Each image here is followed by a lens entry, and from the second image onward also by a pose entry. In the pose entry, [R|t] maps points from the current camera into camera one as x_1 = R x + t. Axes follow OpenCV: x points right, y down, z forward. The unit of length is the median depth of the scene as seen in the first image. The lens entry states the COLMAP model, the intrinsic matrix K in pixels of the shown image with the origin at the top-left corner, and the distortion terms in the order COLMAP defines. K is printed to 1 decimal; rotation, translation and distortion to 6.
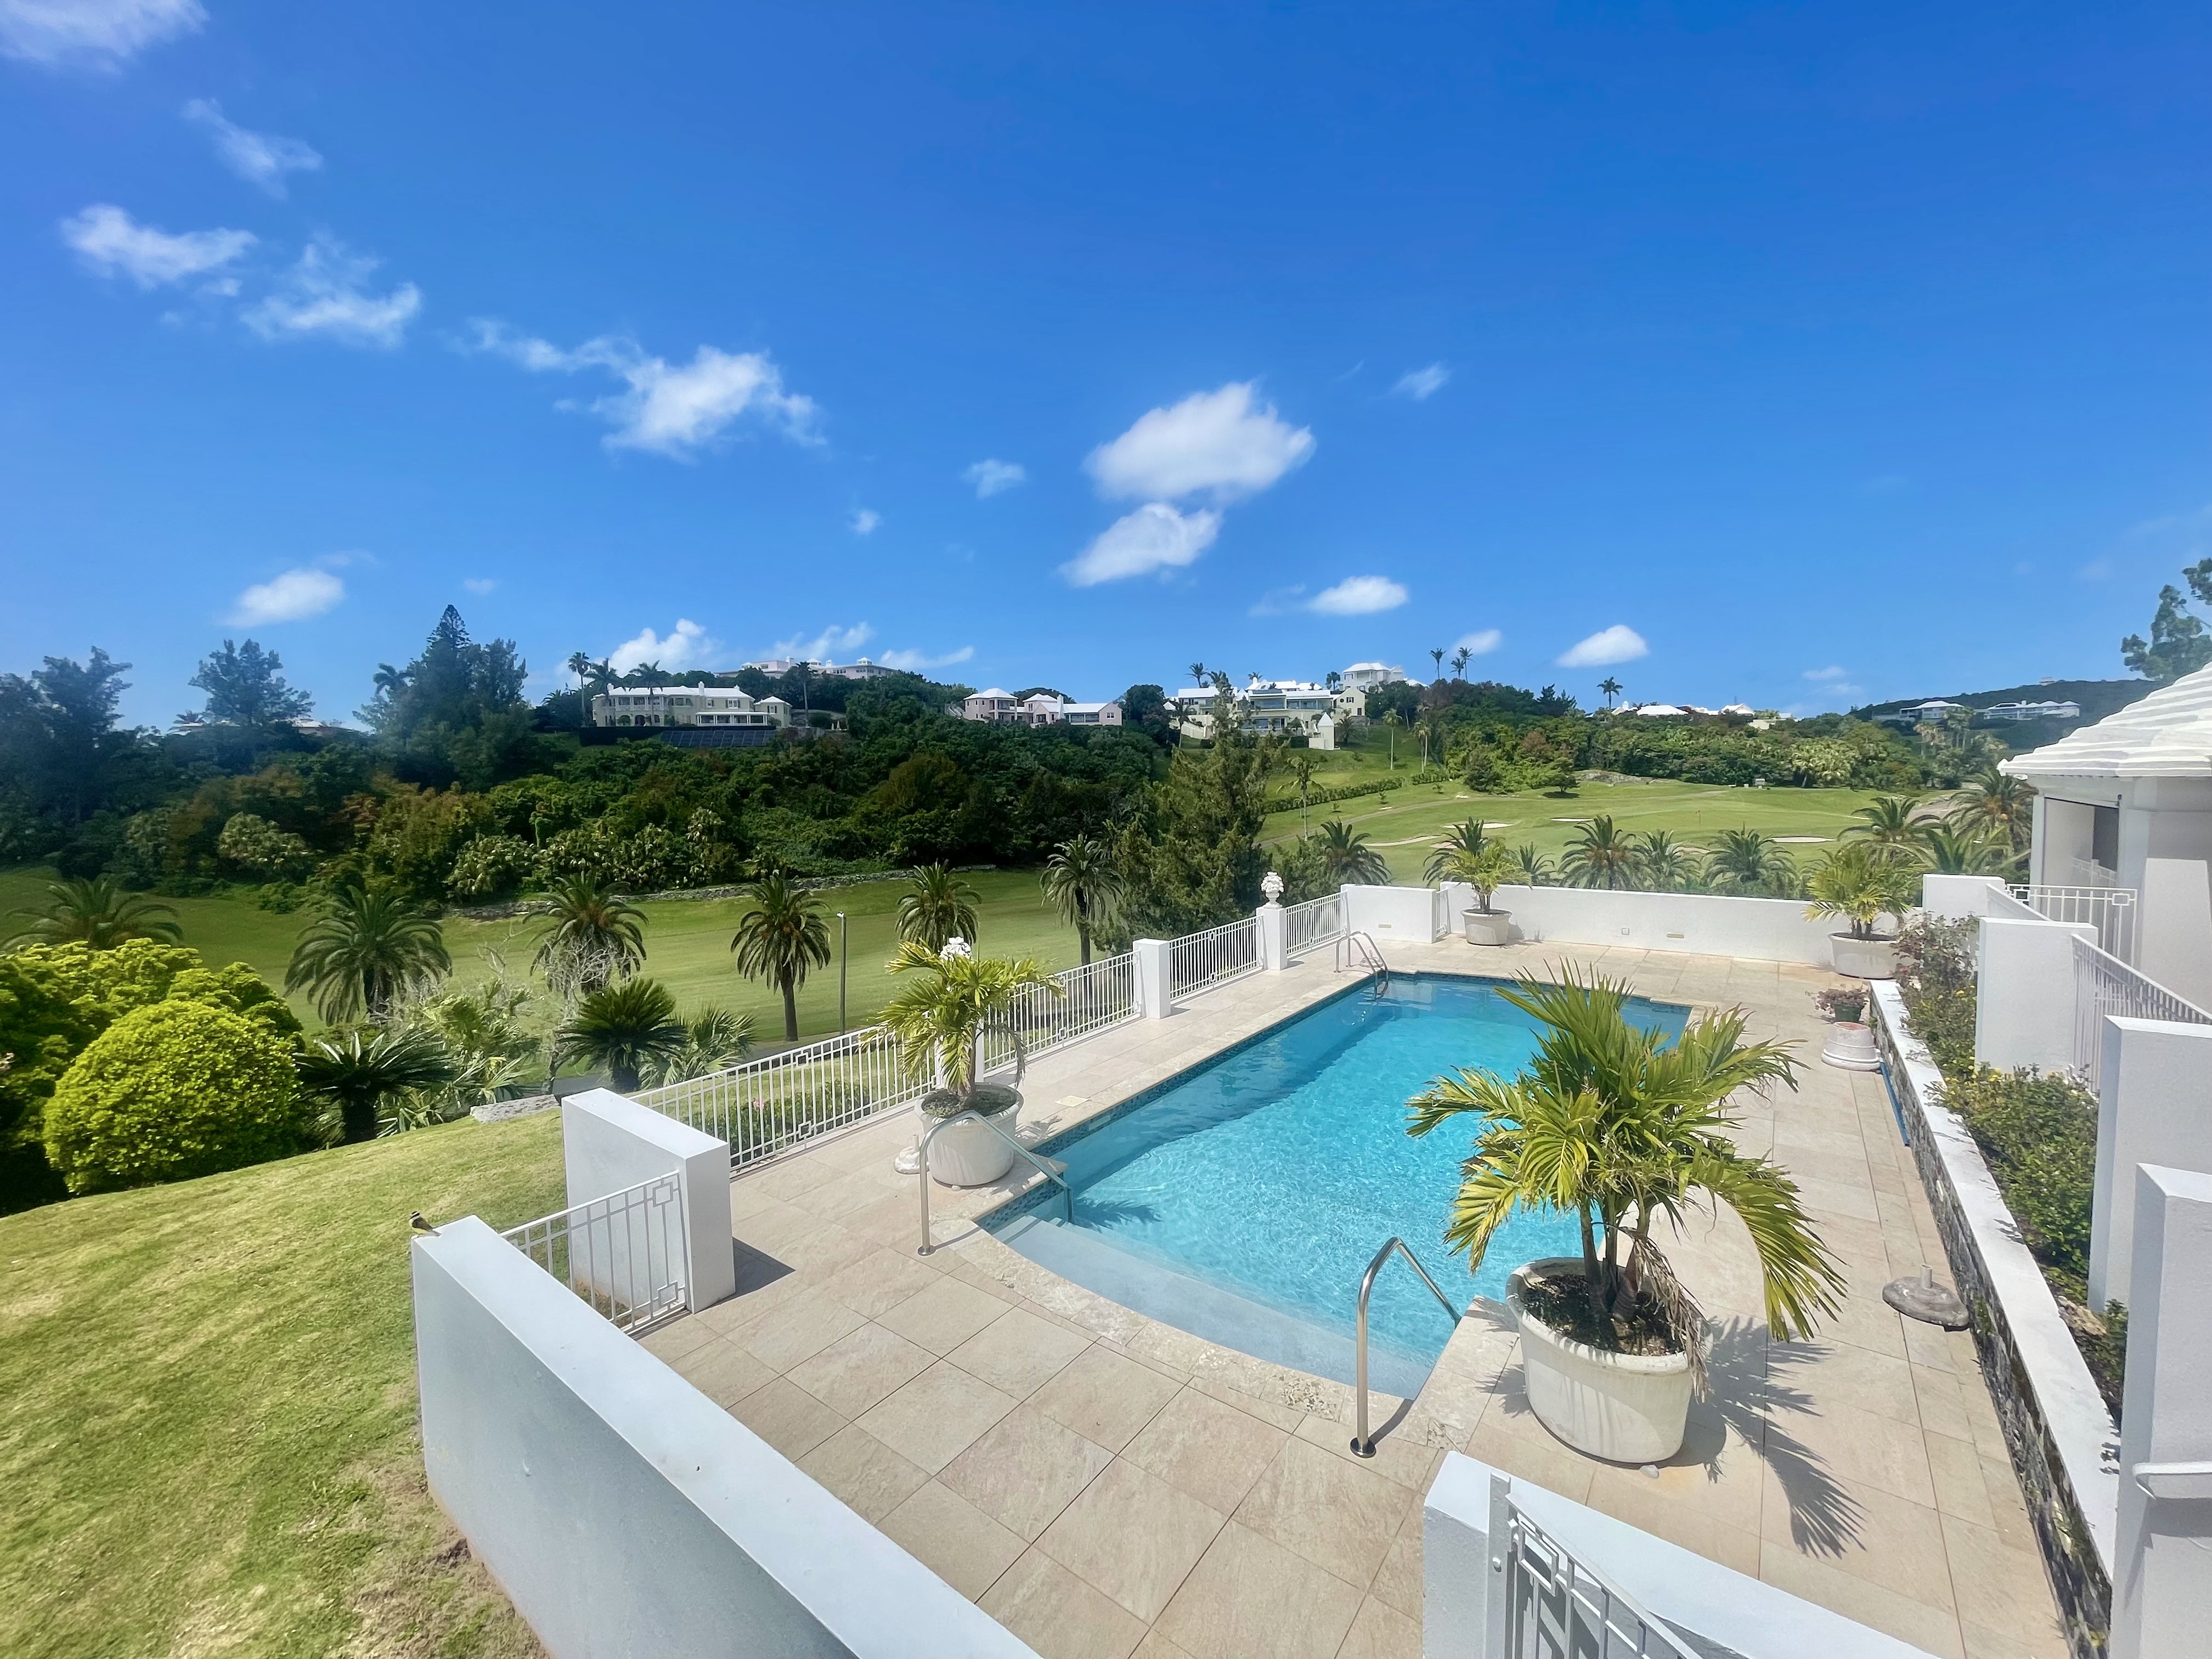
lens RADIAL K [[892.1, 0, 1102.6], [0, 892.1, 828.5], [0, 0, 1]] dist [-0.002455, 0.001858]
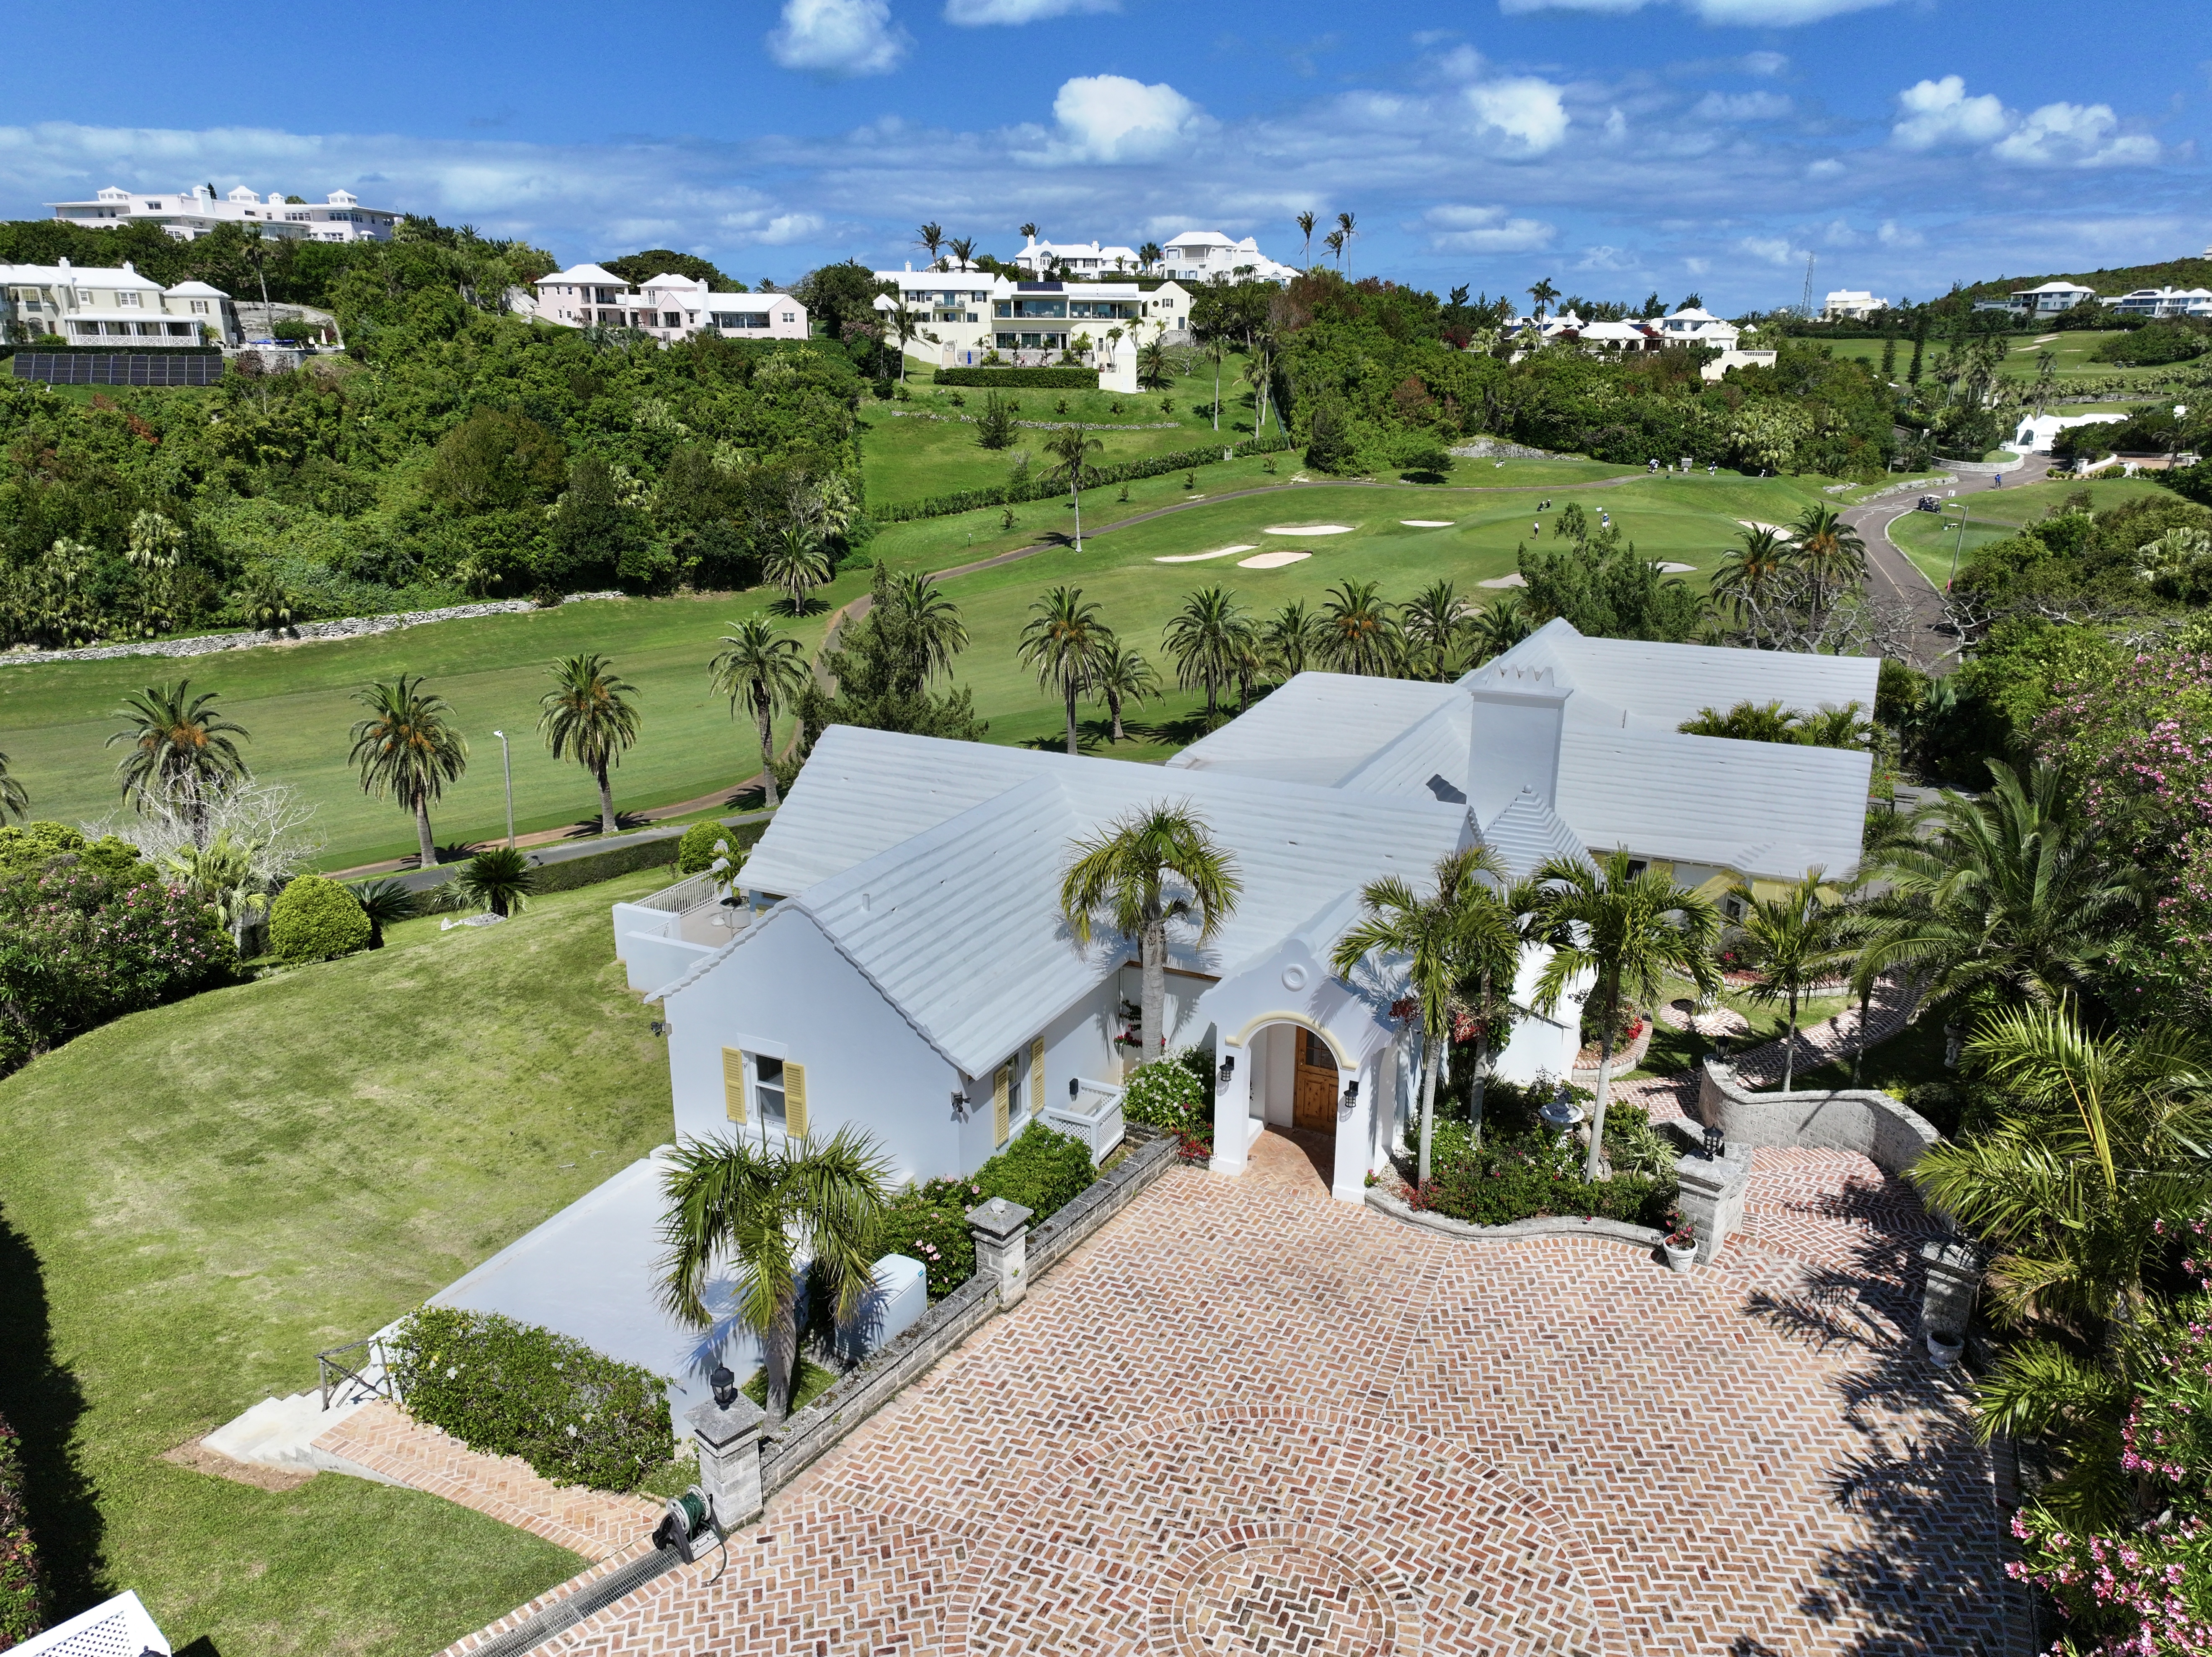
lens RADIAL K [[1557.4, 0, 1113.0], [0, 1557.4, 828.2], [0, 0, 1]] dist [0.000635, 0.016046]
pose [[0.979713, -0.035791, 0.197182, 0.005049], [-0.012639, 0.970928, 0.239037, -0.059076], [-0.200005, -0.236680, 0.950779, -0.202123]]
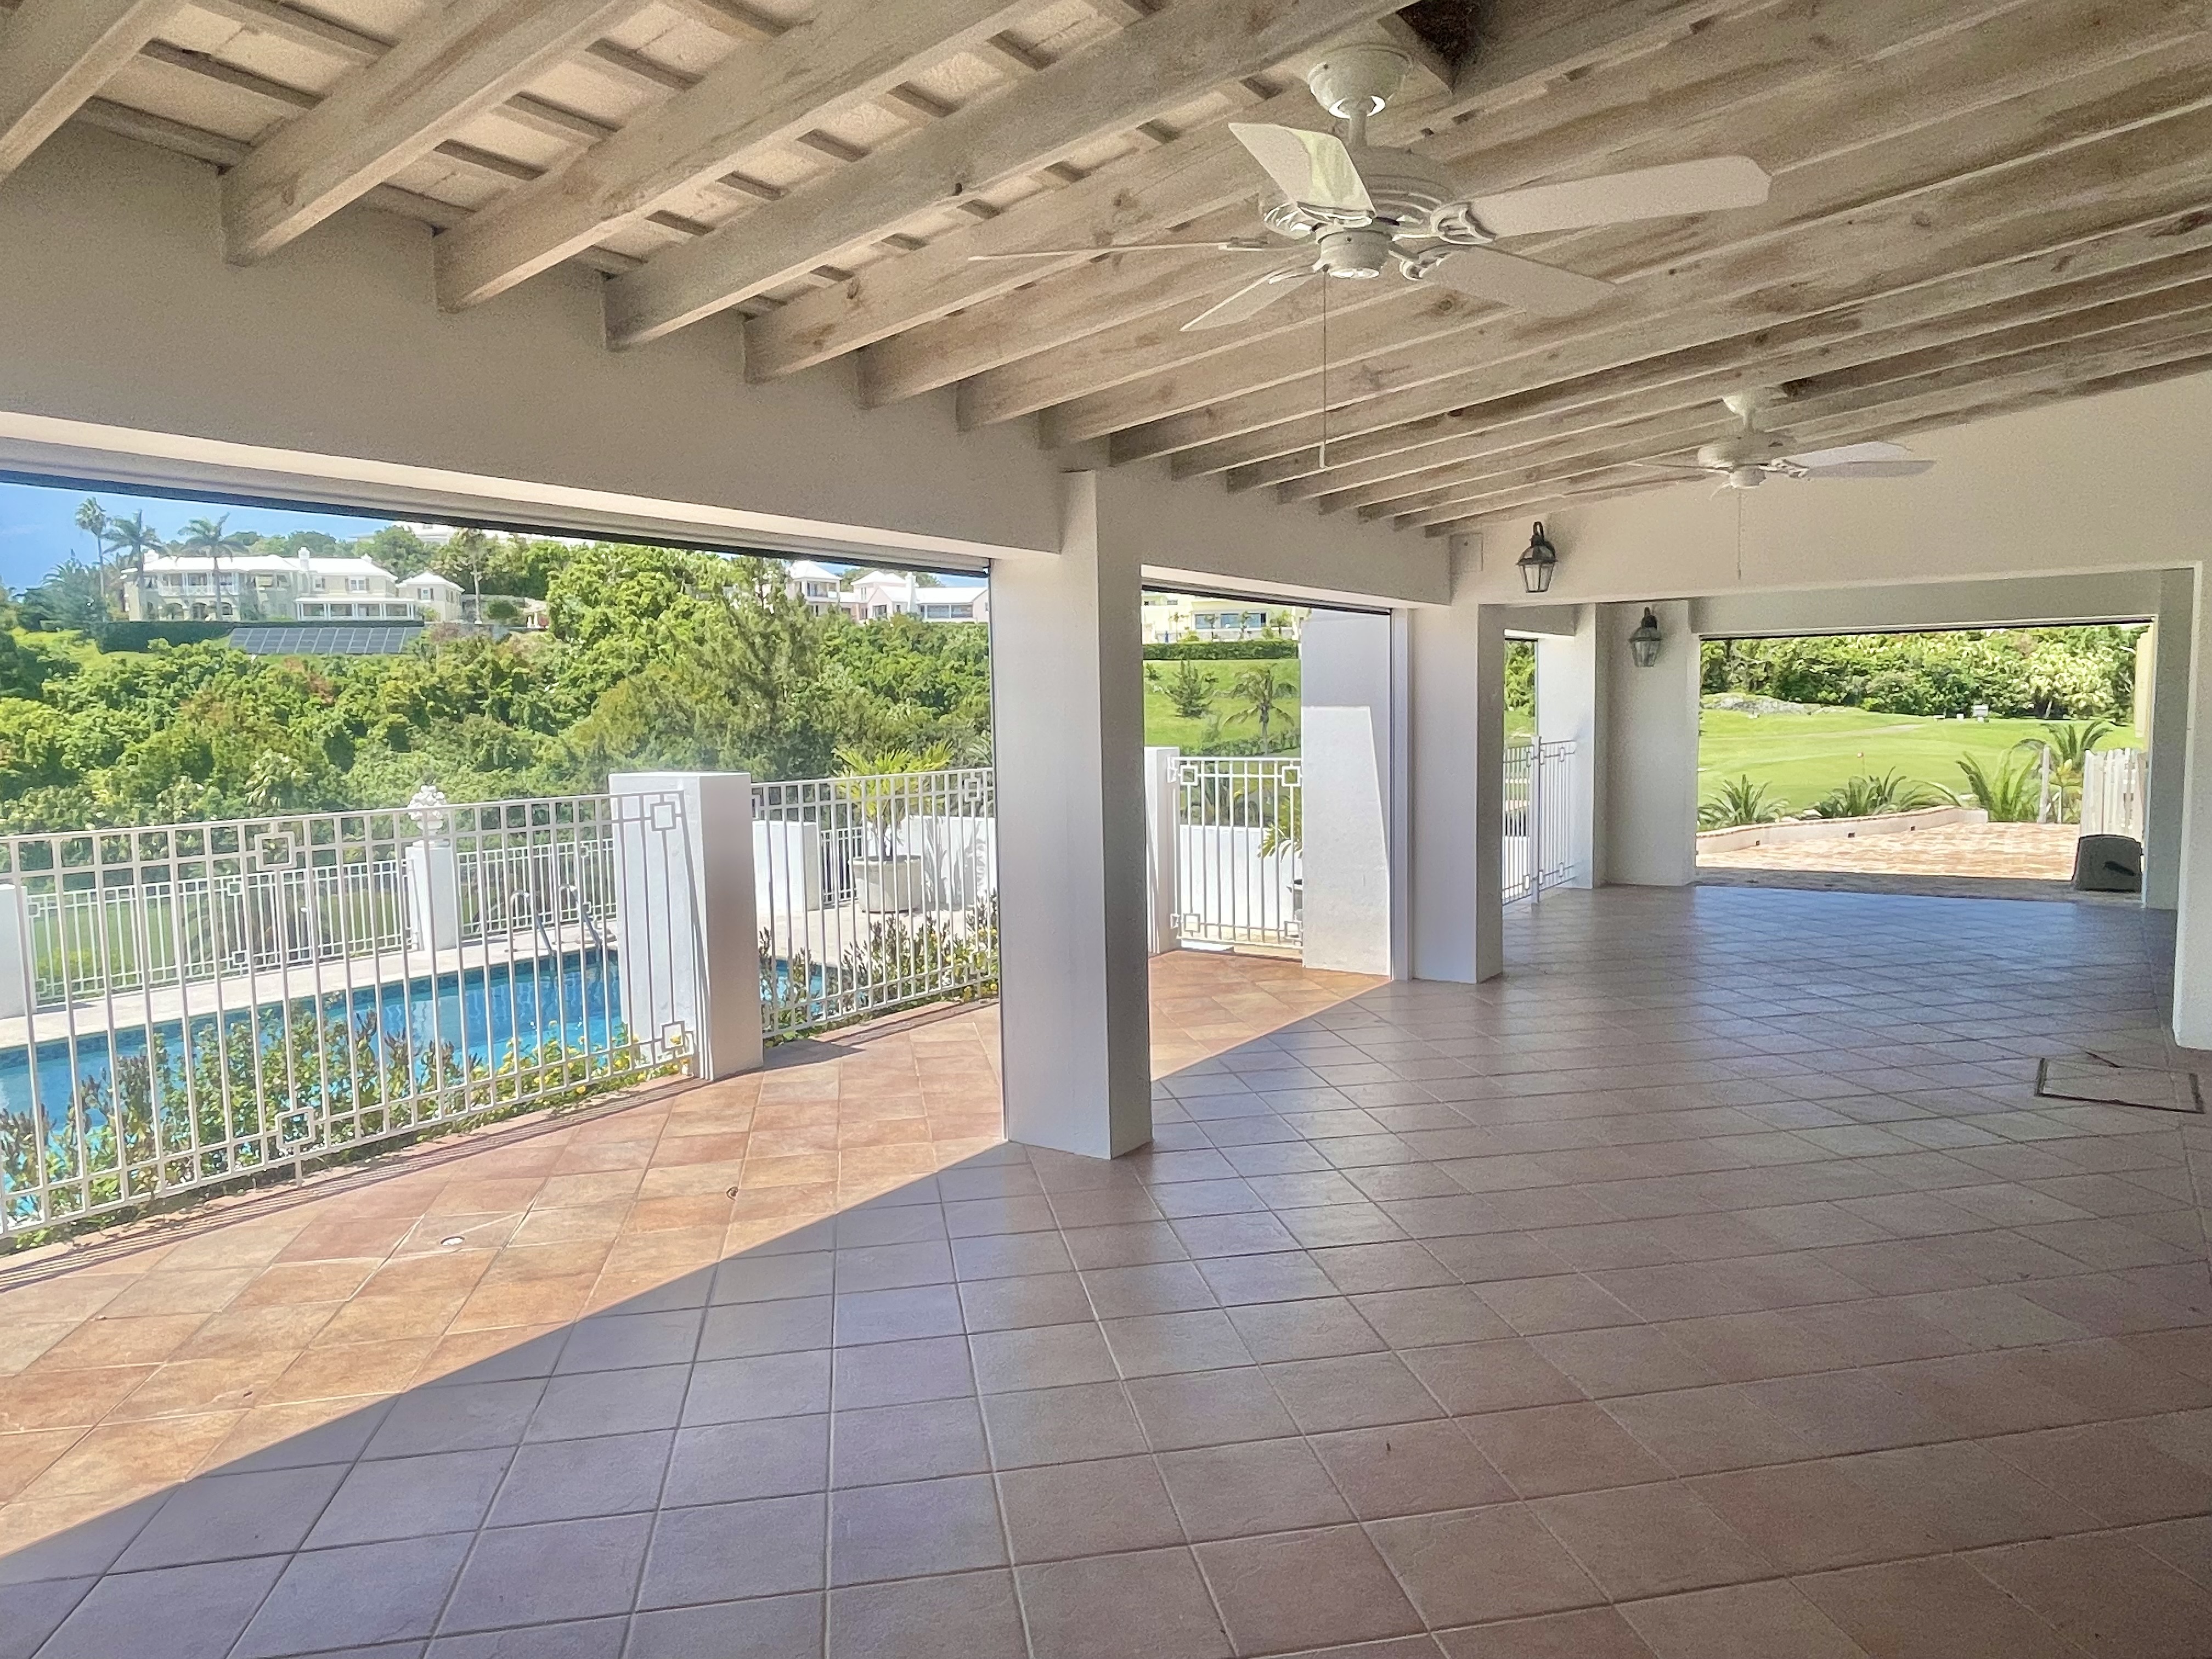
lens RADIAL K [[1408.6, 0, 1098.6], [0, 1408.6, 835.7], [0, 0, 1]] dist [0.010452, -0.025247]
pose [[0.999233, -0.003827, 0.038964, 0.060093], [0.002671, 0.999557, 0.029659, 0.005626], [-0.039060, -0.029532, 0.998800, 0.006207]]
